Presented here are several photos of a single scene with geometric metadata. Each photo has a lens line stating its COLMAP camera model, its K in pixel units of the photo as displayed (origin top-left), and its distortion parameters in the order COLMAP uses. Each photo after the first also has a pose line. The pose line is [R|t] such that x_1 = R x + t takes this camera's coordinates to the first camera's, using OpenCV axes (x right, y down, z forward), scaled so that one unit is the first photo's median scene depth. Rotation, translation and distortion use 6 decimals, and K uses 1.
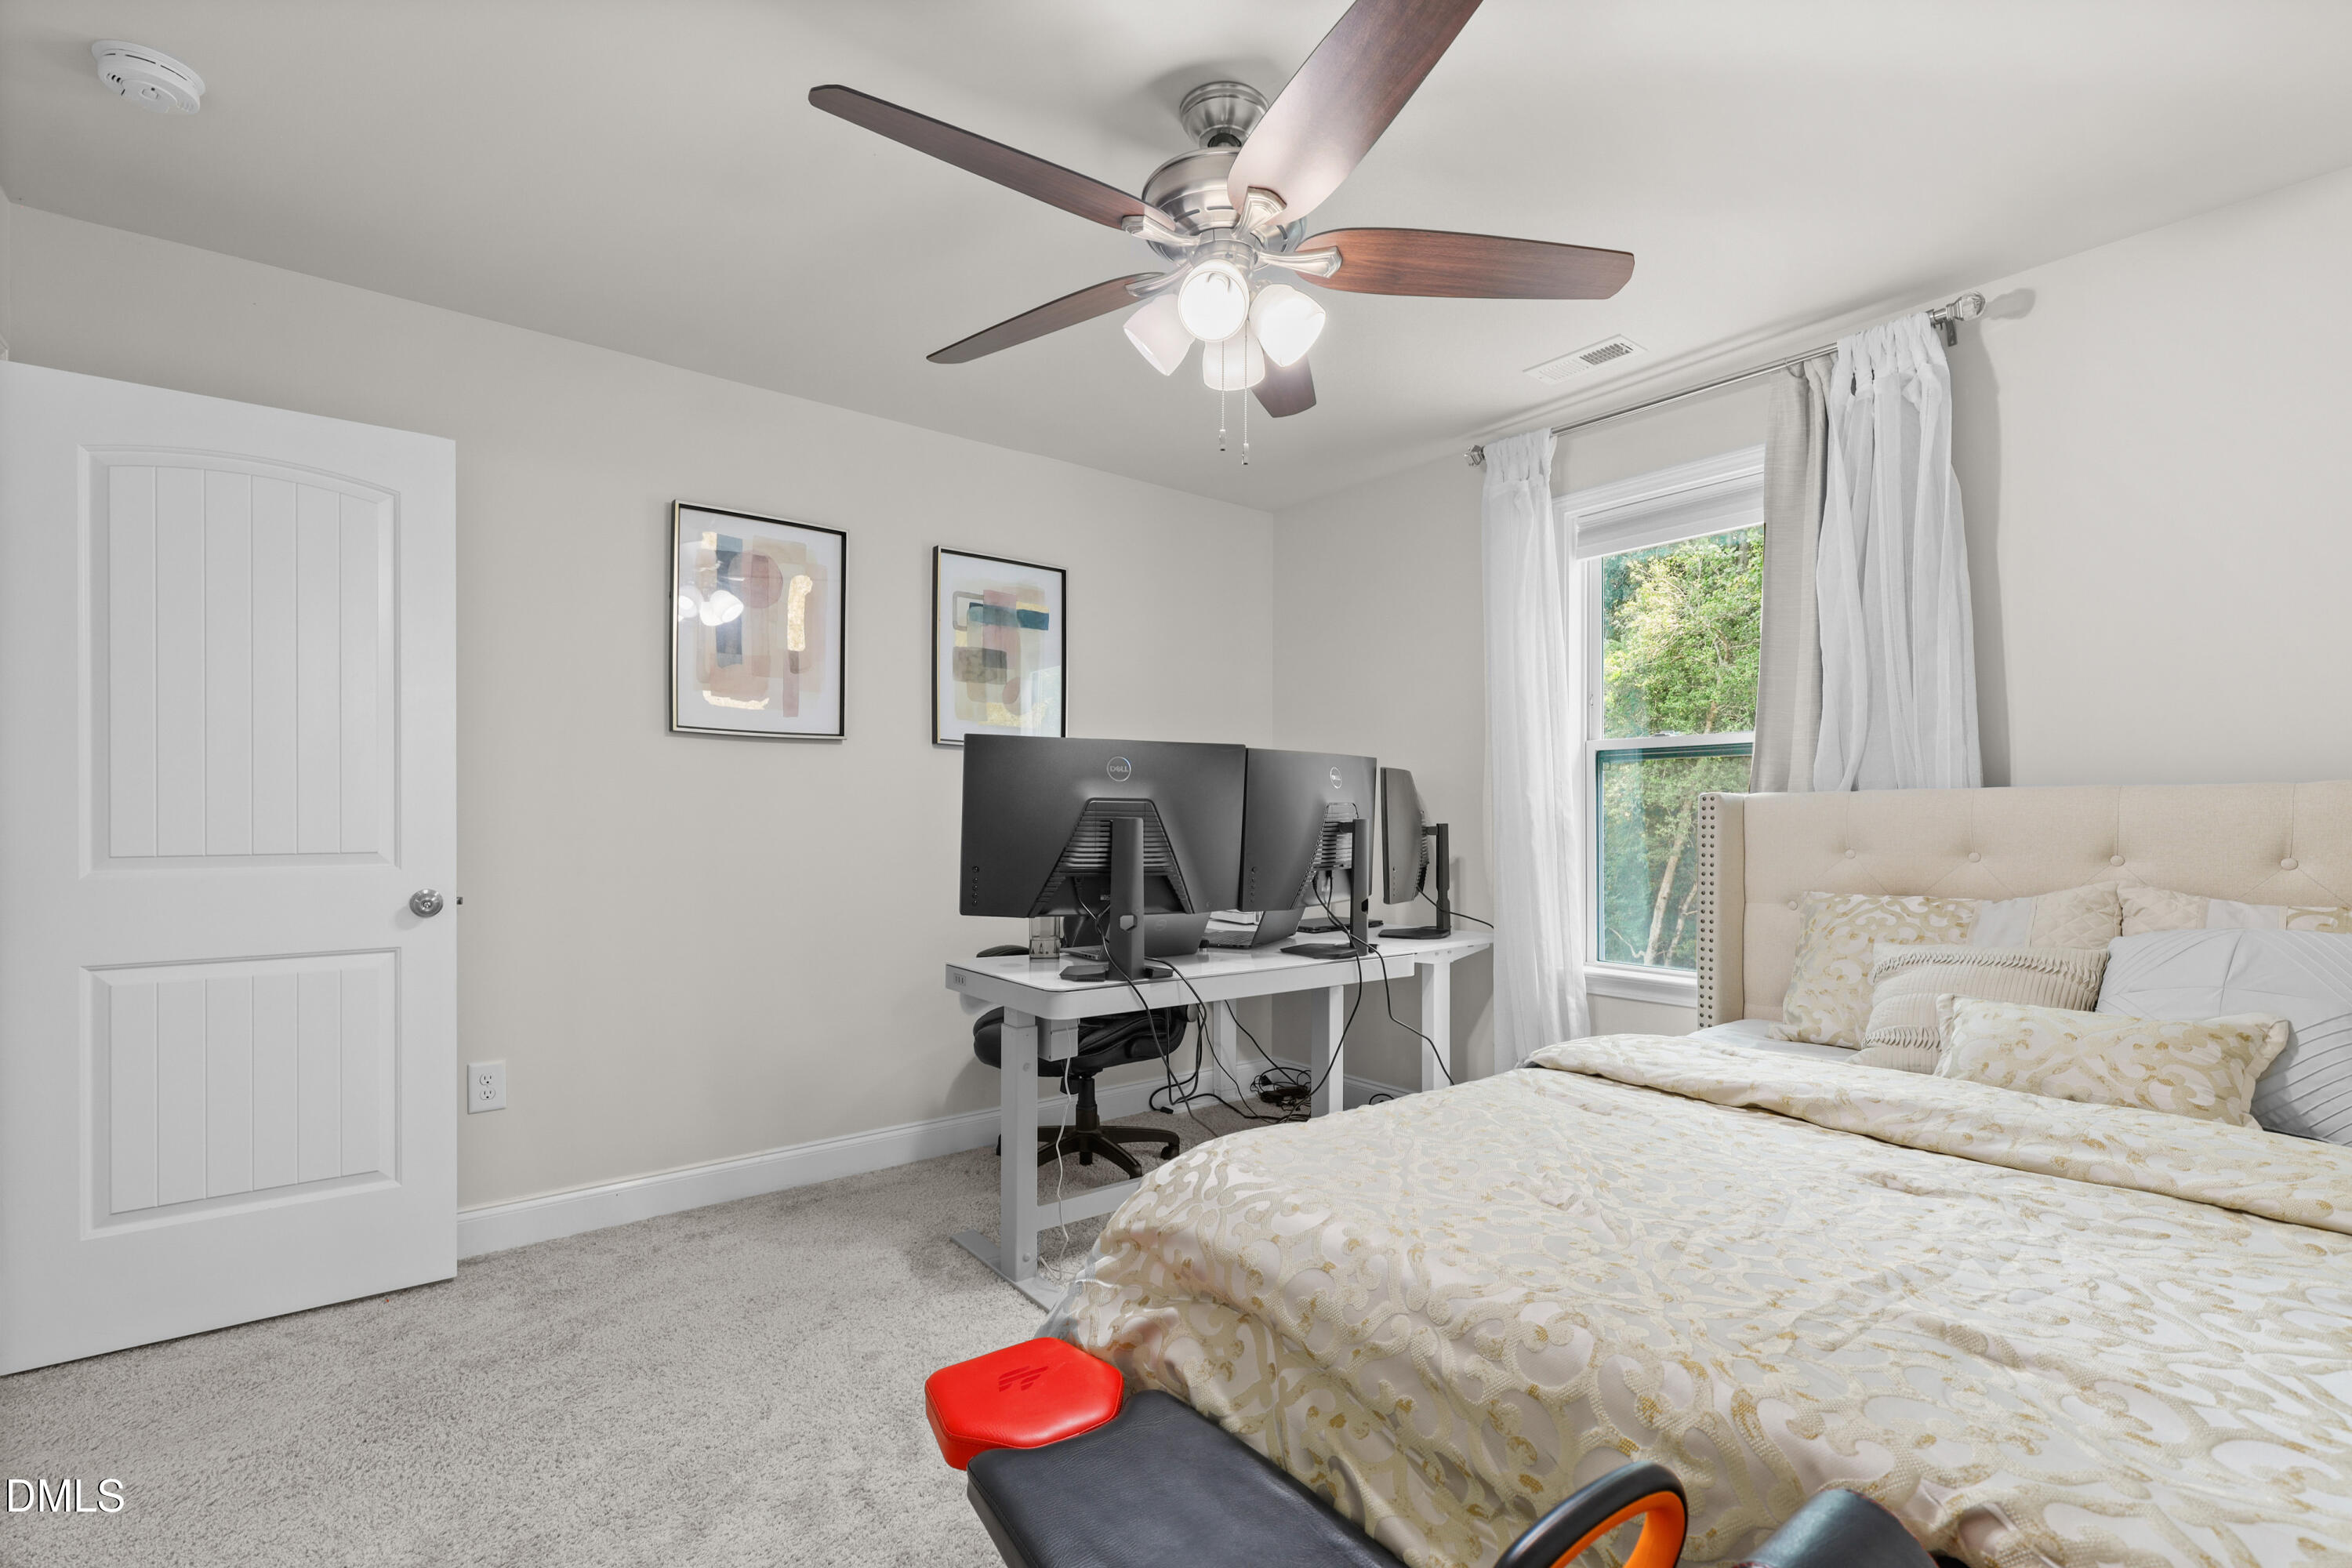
lens RADIAL K [[1068.0, 0, 1184.0], [0, 1068.0, 808.0], [0, 0, 1]] dist [0.002964, -0.000153]
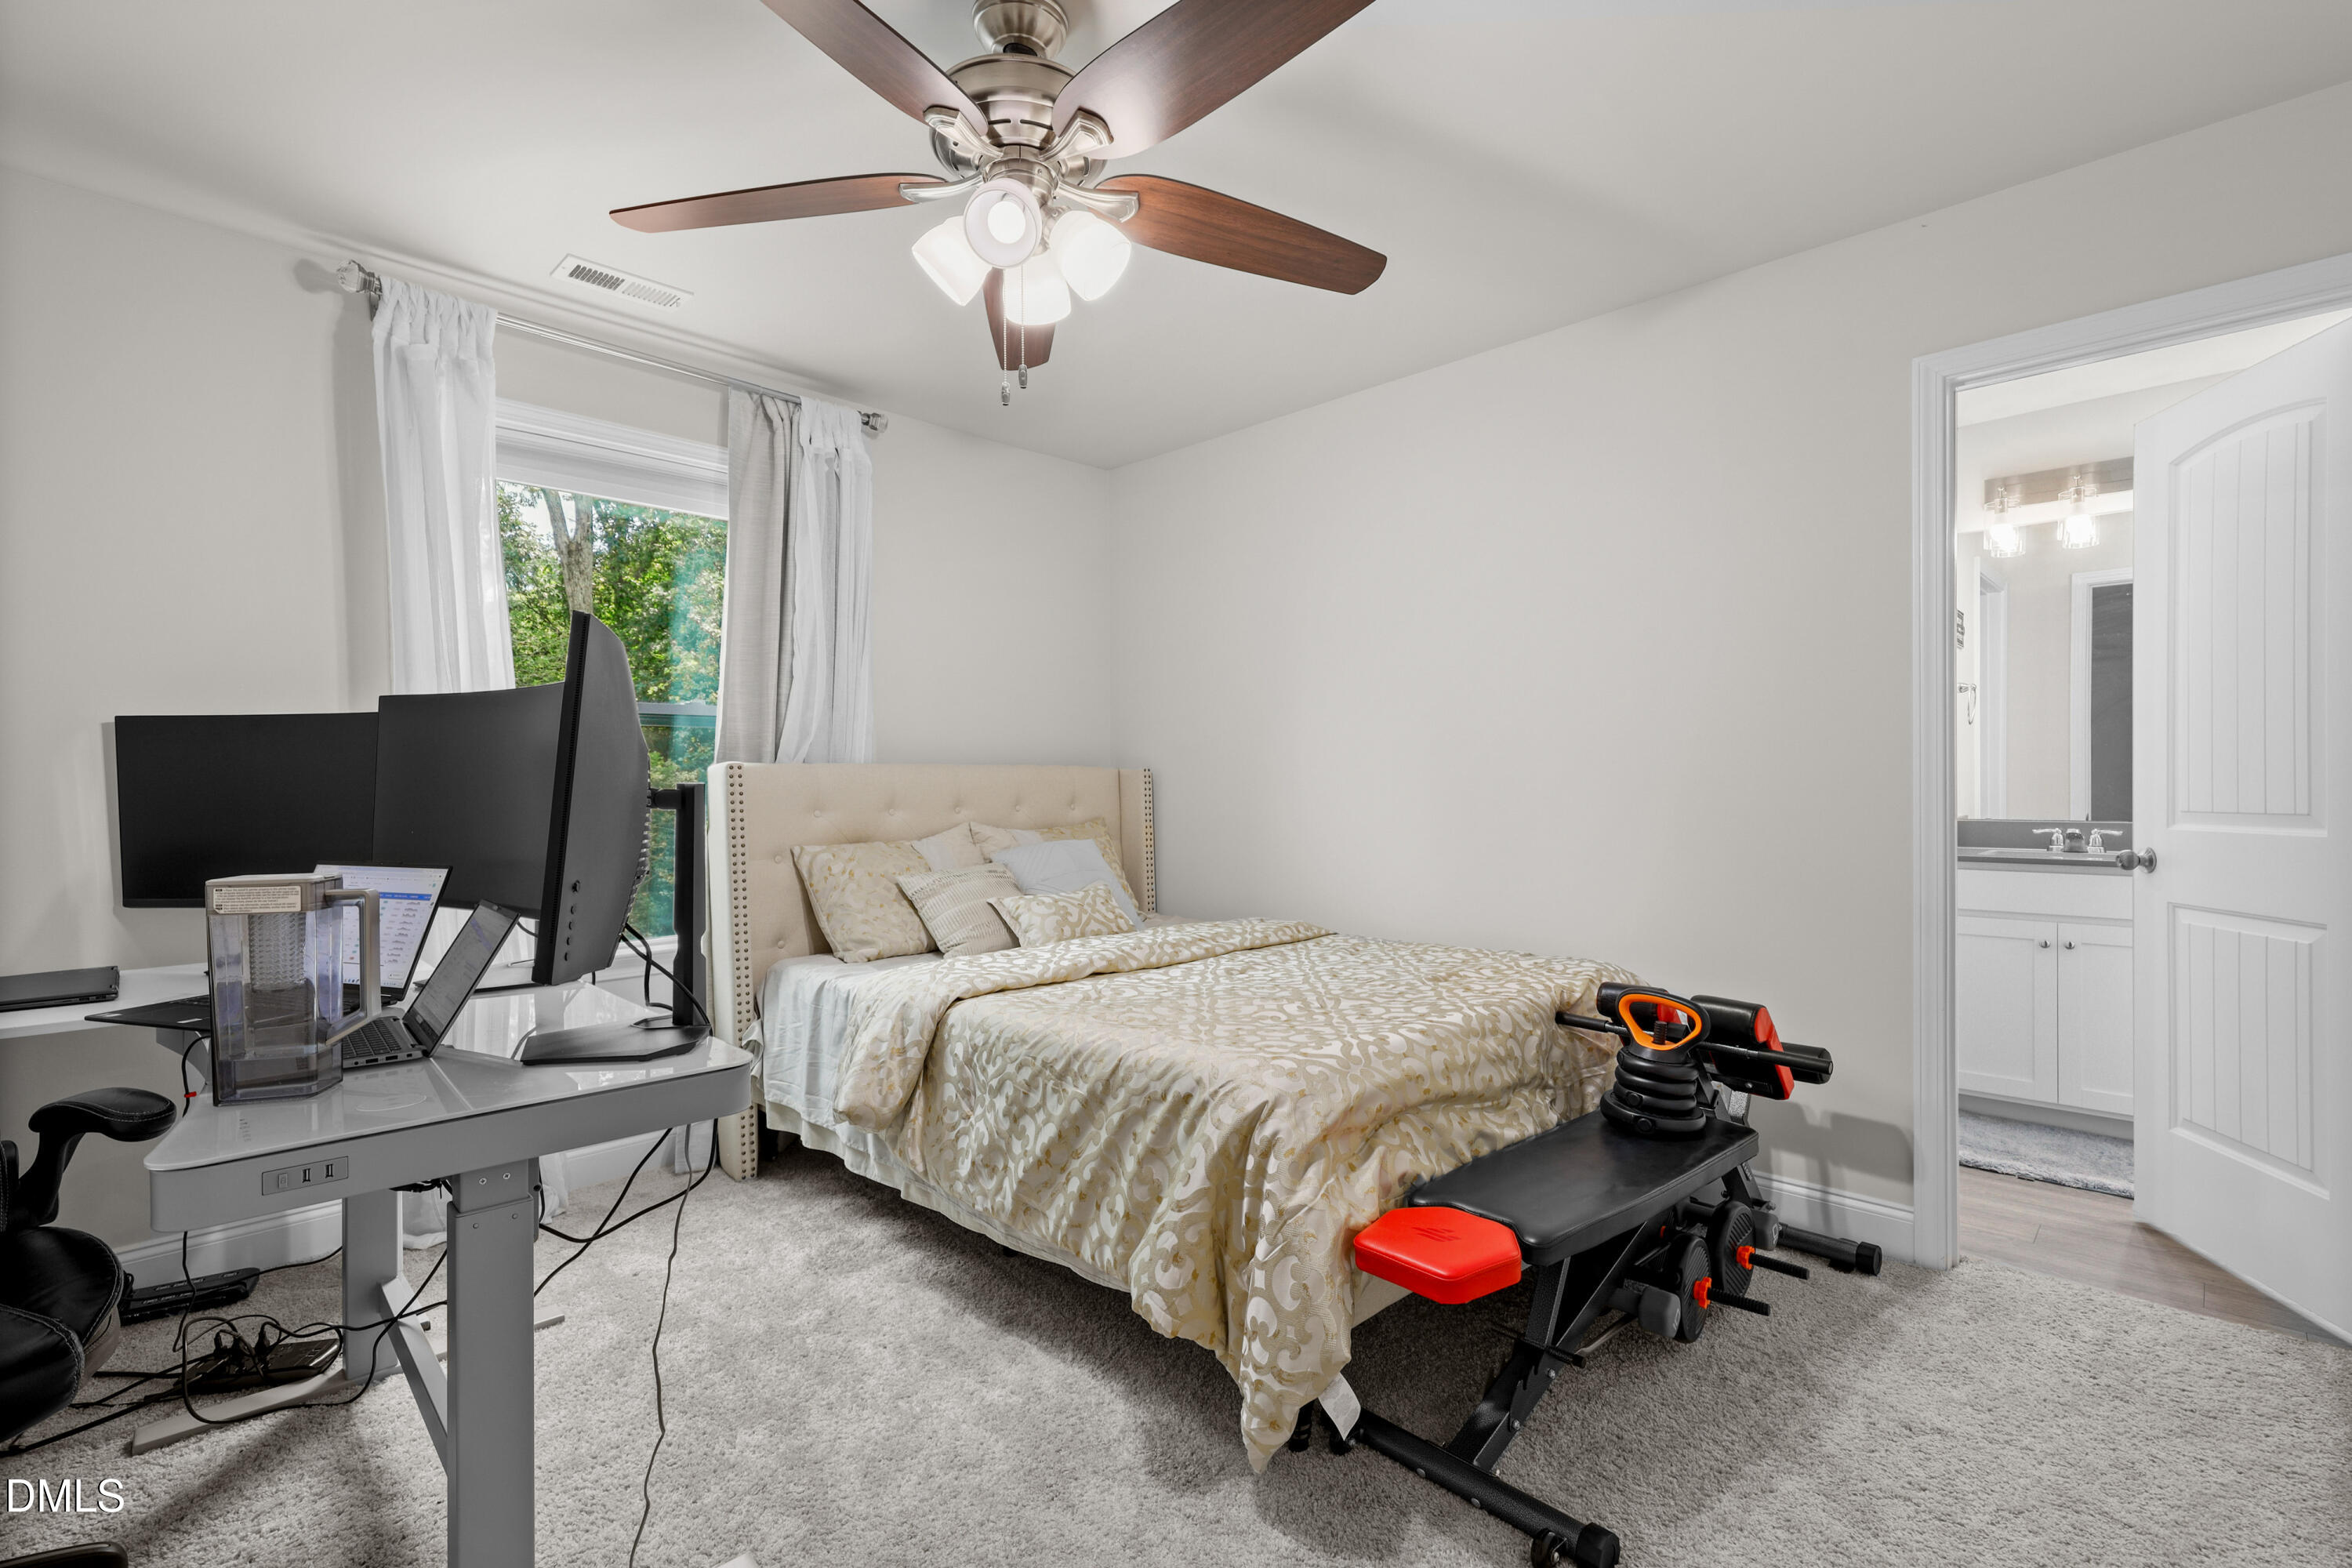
lens RADIAL K [[1068.0, 0, 1182.8], [0, 1068.0, 783.1], [0, 0, 1]] dist [0.002964, -0.000153]
pose [[-0.129517, -0.001181, 0.991576, -0.879295], [-0.001438, 0.999998, 0.001003, 0.006700], [-0.991576, -0.001296, -0.129519, 0.953734]]
